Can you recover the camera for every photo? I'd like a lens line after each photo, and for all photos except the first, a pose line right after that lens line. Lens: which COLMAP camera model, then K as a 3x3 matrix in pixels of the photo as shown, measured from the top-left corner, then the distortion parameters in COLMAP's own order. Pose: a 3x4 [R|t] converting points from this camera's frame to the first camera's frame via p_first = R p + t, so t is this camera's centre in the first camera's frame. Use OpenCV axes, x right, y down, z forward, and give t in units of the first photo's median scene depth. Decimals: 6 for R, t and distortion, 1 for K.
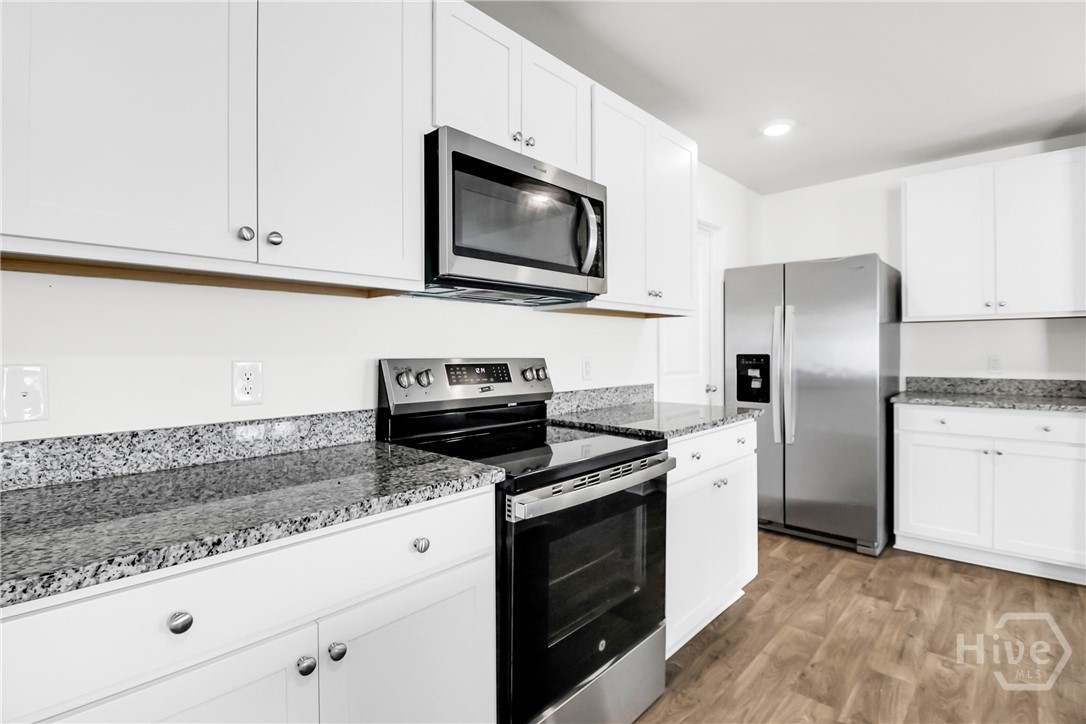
lens RADIAL K [[511.8, 0, 520.5], [0, 511.8, 348.1], [0, 0, 1]] dist [-0.018637, -0.003308]
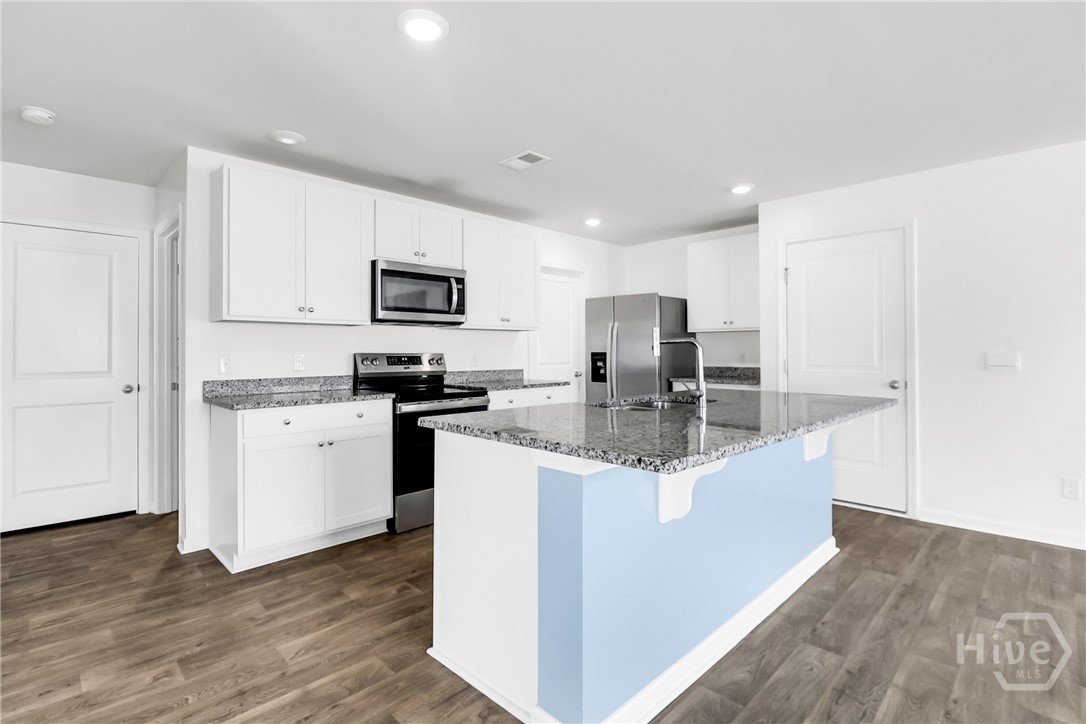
lens RADIAL K [[511.8, 0, 526.0], [0, 511.8, 343.1], [0, 0, 1]] dist [-0.018637, -0.003308]
pose [[0.999673, -0.001275, -0.025558, 0.485634], [0.000968, 0.999928, -0.012002, 0.003869], [0.025571, 0.011973, 0.999601, -1.117809]]
